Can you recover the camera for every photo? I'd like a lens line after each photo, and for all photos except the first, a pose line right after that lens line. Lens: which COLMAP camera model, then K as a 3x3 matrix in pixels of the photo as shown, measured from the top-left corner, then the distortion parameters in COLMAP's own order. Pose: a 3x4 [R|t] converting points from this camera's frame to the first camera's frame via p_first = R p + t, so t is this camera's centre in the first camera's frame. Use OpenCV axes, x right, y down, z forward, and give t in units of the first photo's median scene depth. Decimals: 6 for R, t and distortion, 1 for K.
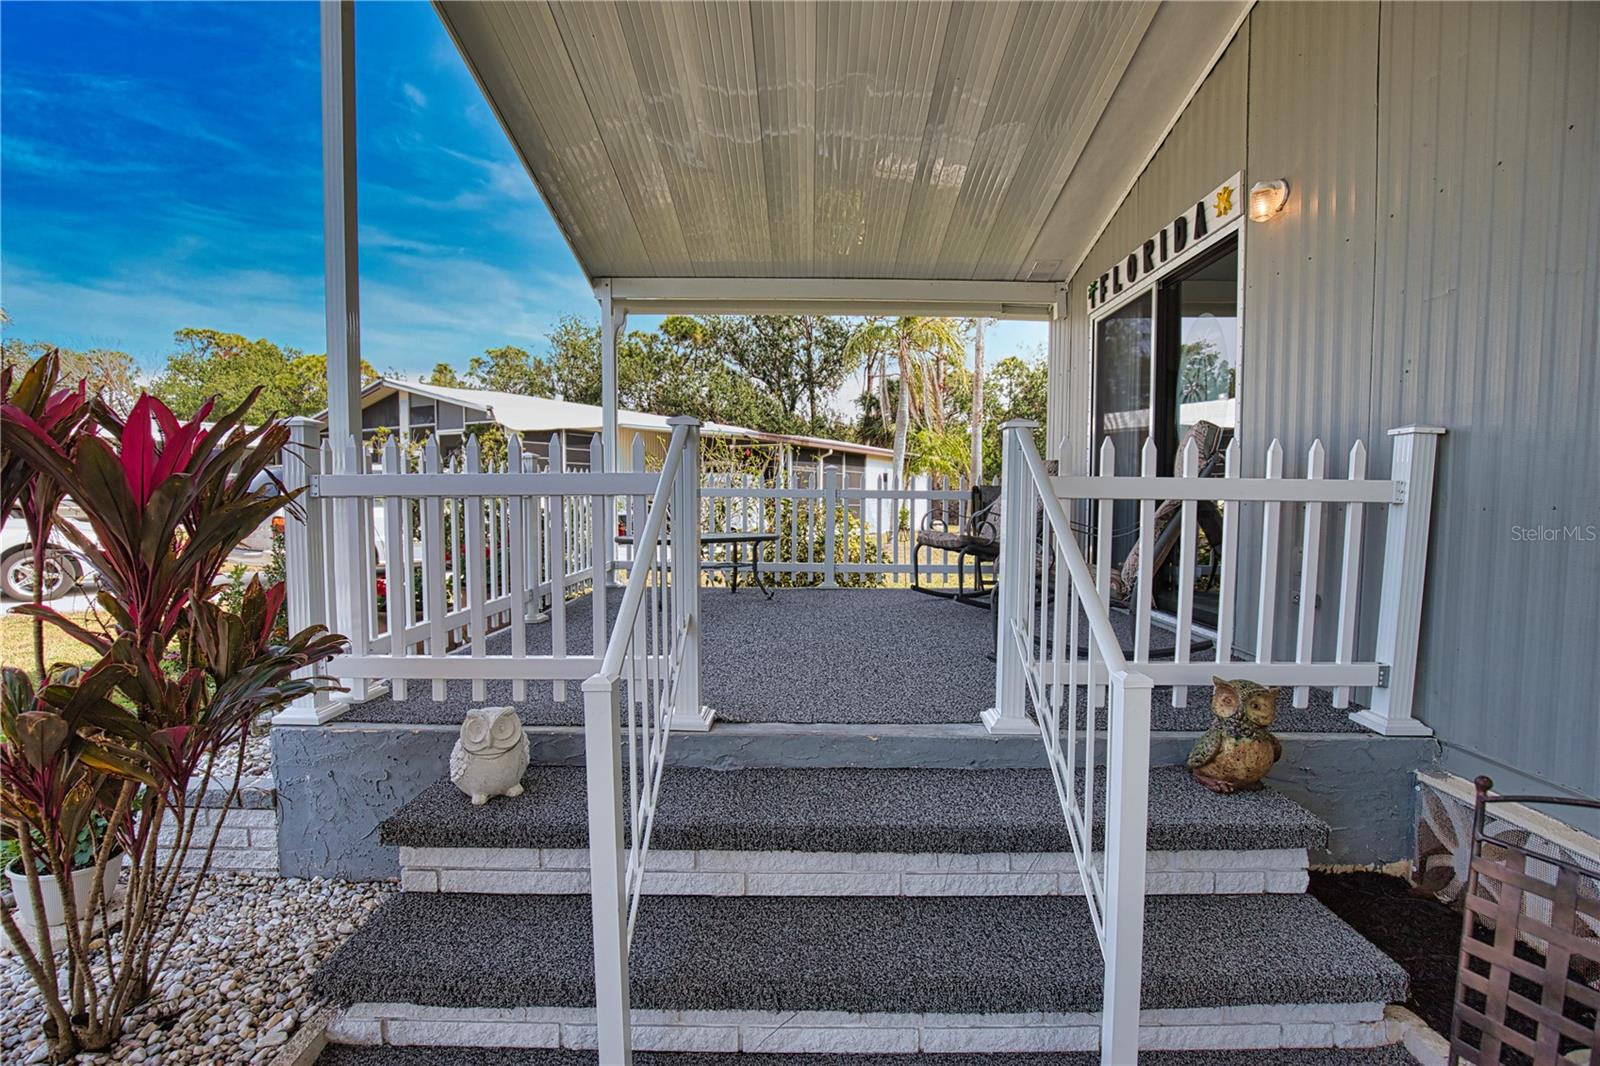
lens RADIAL K [[727.3, 0, 805.8], [0, 727.3, 539.6], [0, 0, 1]] dist [-0.034528, 0.005068]
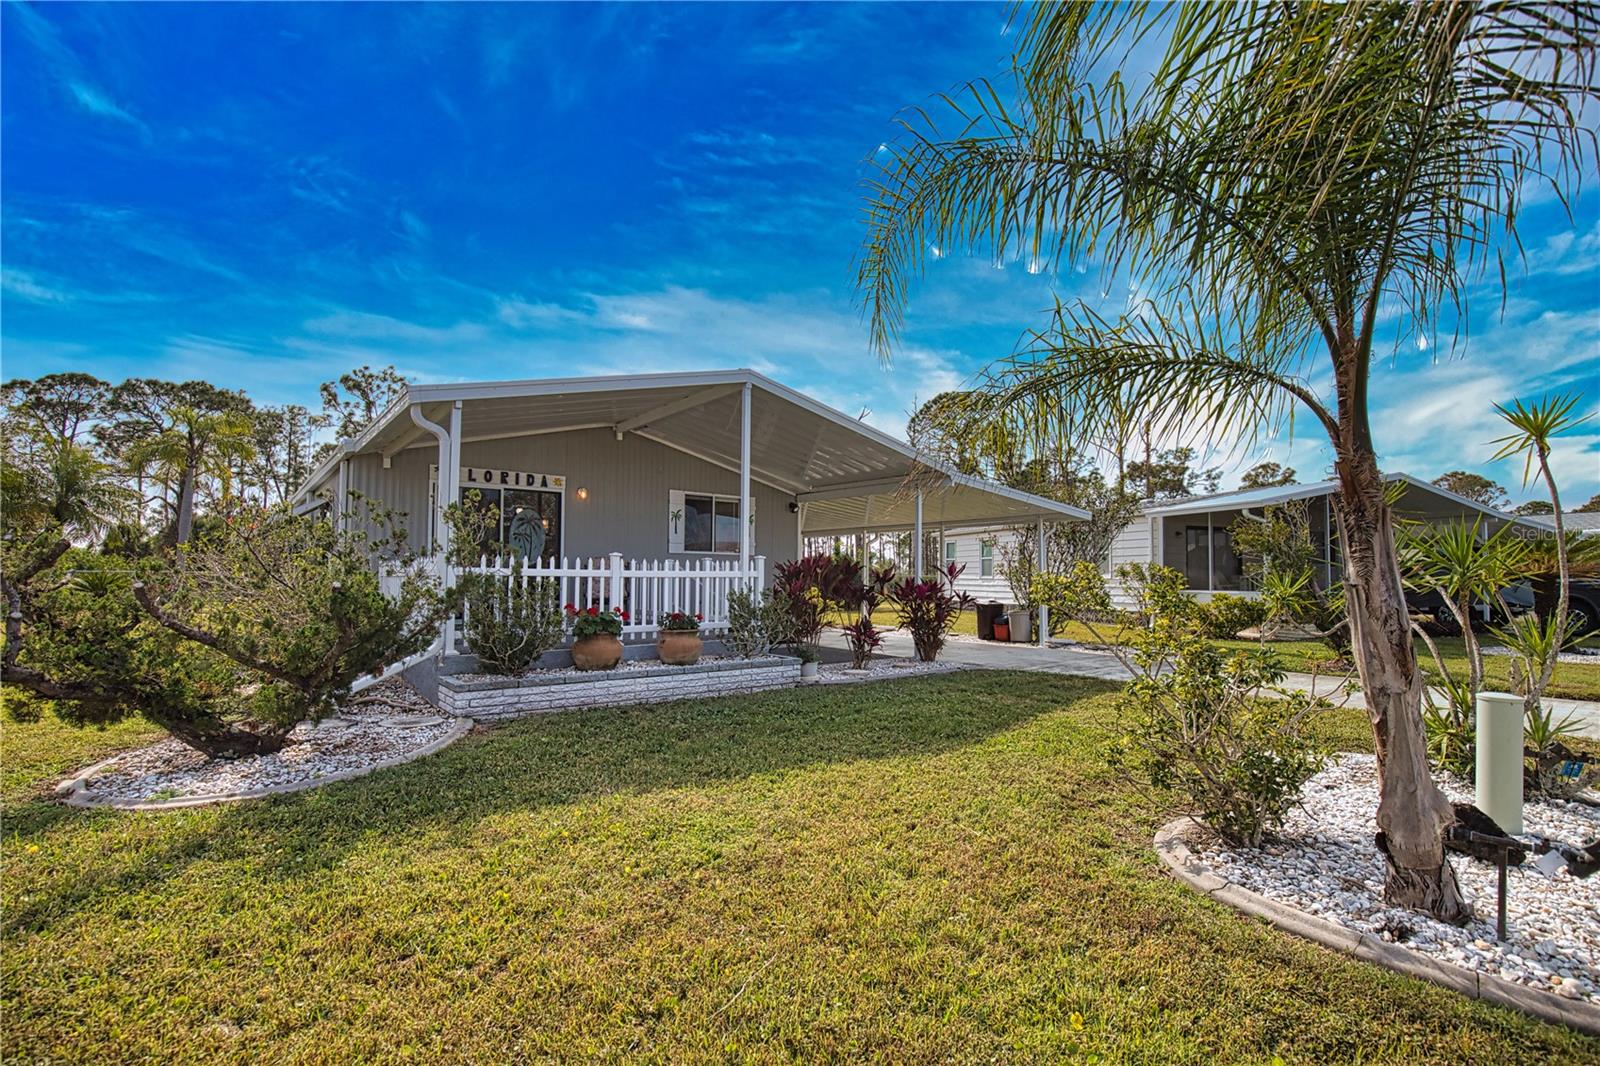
lens RADIAL K [[727.3, 0, 802.2], [0, 727.3, 553.2], [0, 0, 1]] dist [-0.034528, 0.005068]
pose [[-0.633995, 0.014658, 0.773198, -2.052532], [0.038771, 0.999166, 0.012849, -0.123486], [-0.772365, 0.038124, -0.634034, 1.755237]]
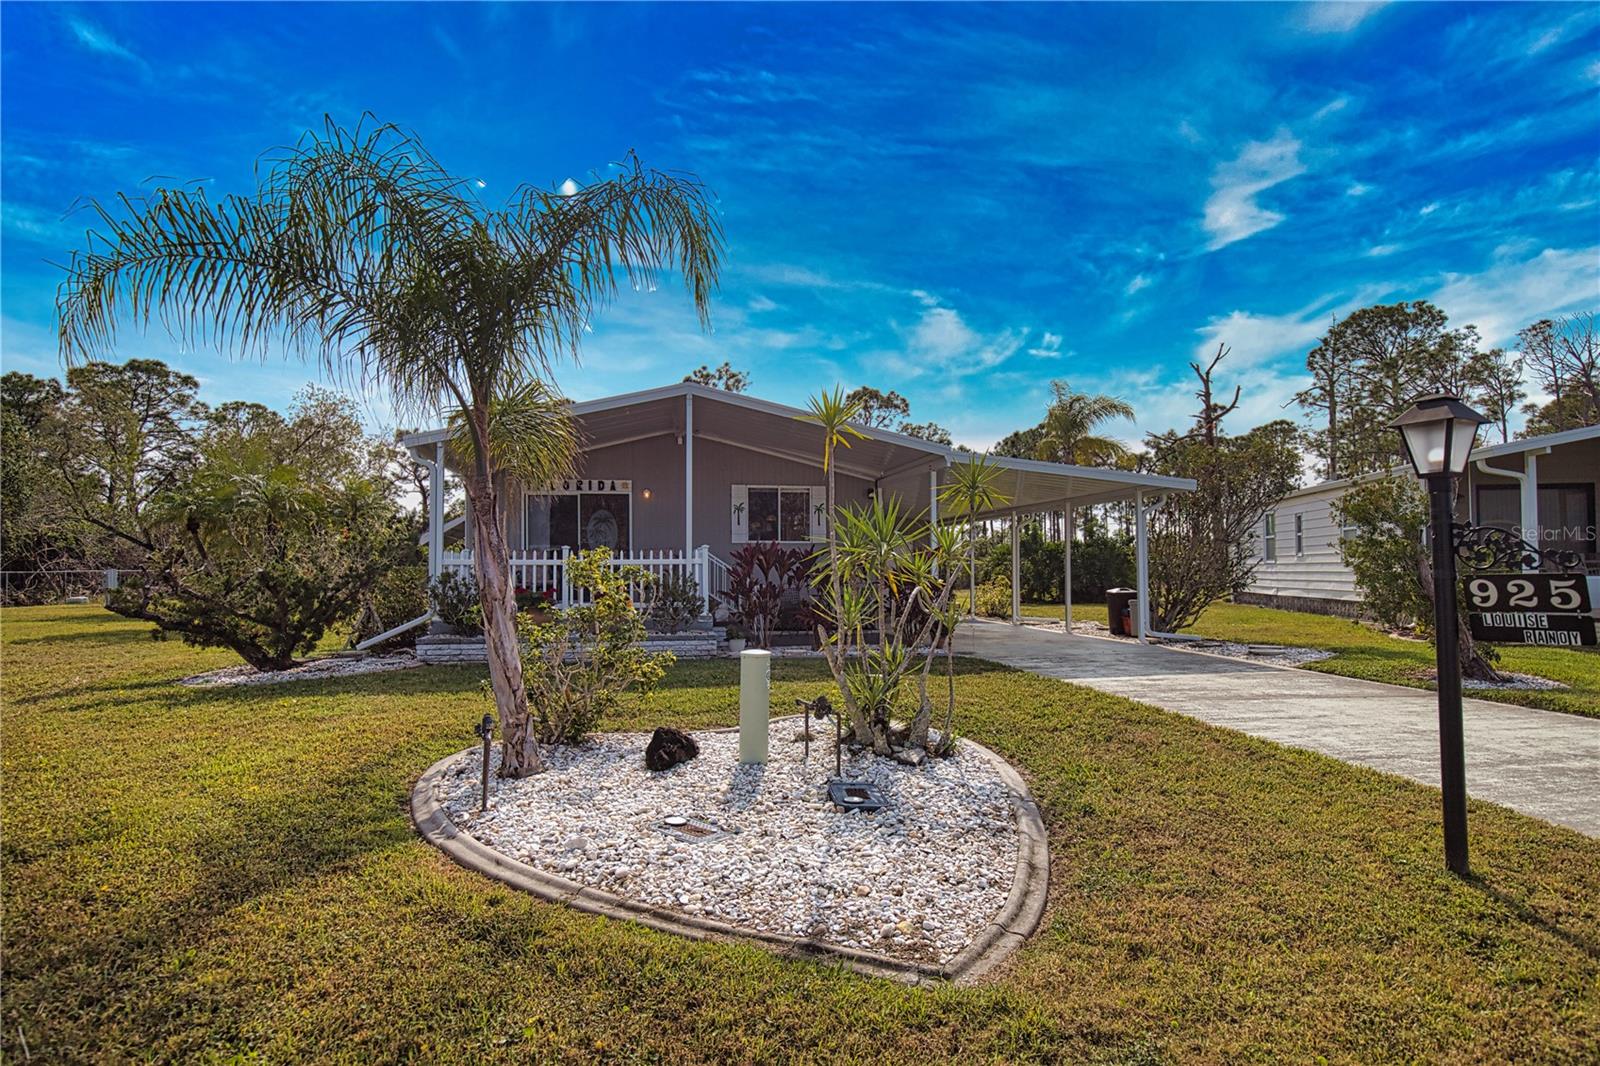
lens RADIAL K [[853.9, 0, 803.2], [0, 853.9, 539.9], [0, 0, 1]] dist [-0.018756, 0.002088]
pose [[-0.184229, 0.025439, 0.982554, -3.149877], [0.065611, 0.997754, -0.013531, -0.053383], [-0.980691, 0.061973, -0.185484, 0.737229]]
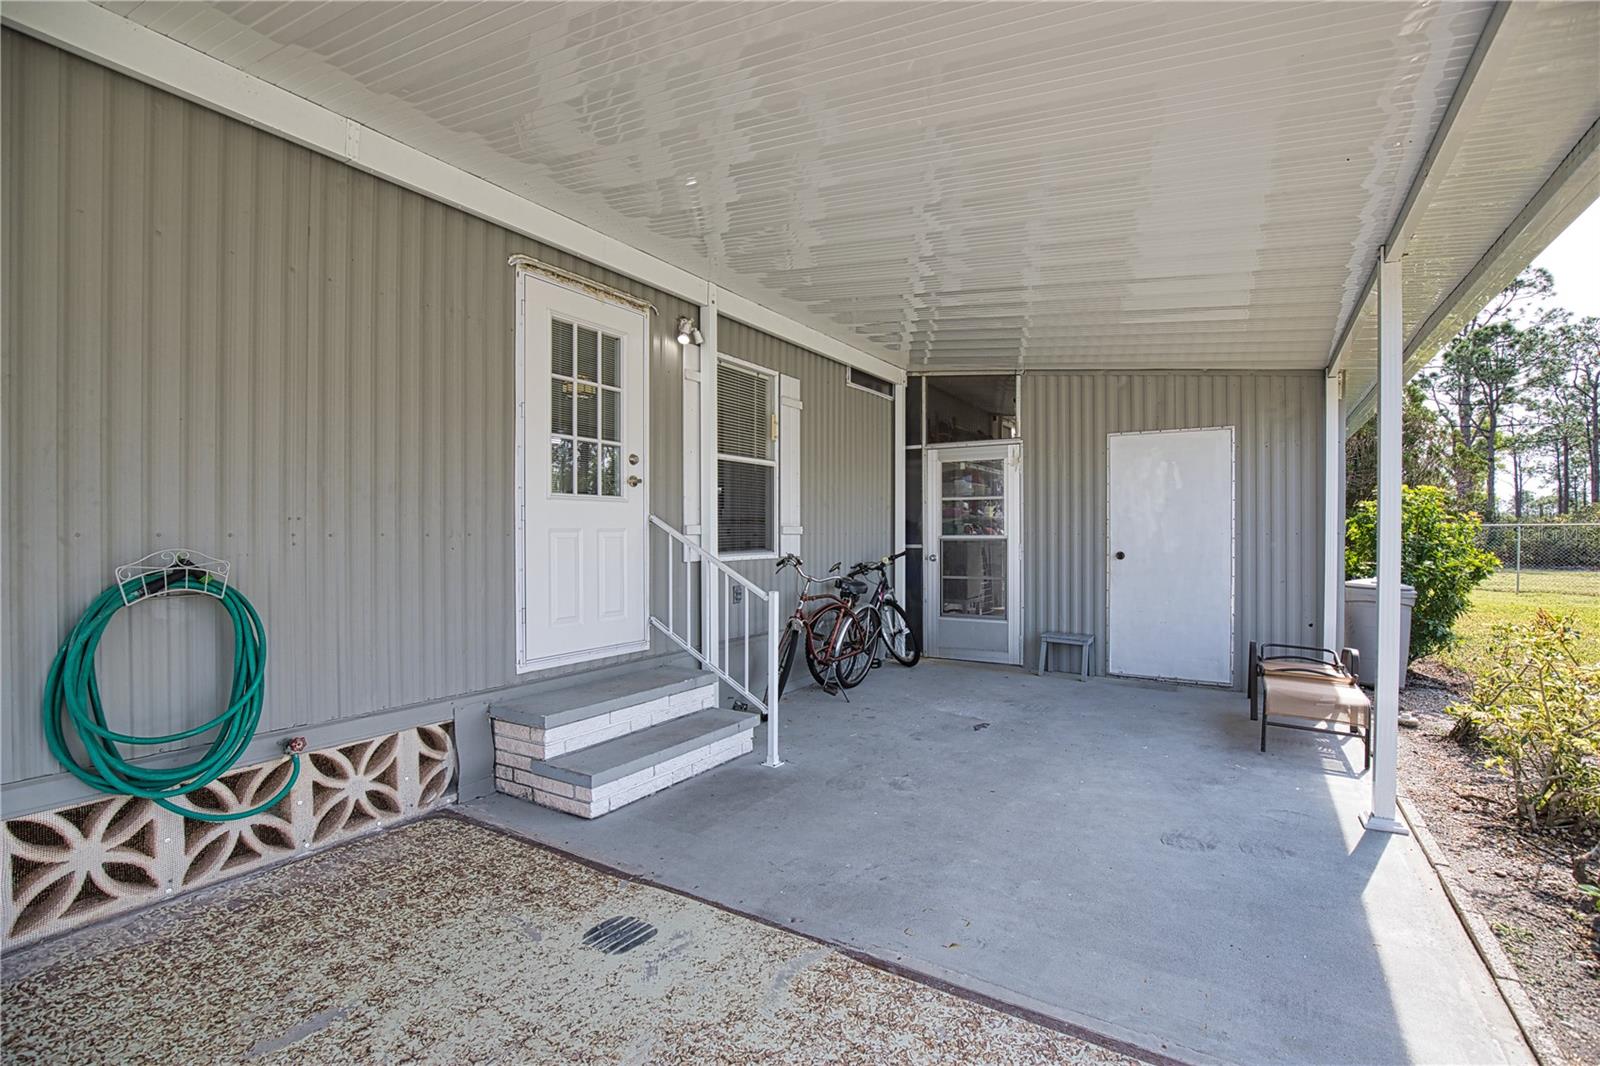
lens RADIAL K [[727.3, 0, 805.2], [0, 727.3, 539.4], [0, 0, 1]] dist [-0.034528, 0.005068]
pose [[0.516692, -0.018184, 0.855978, 0.541710], [0.060339, 0.998062, -0.015220, 0.074612], [-0.854043, 0.059512, 0.516788, -0.968423]]
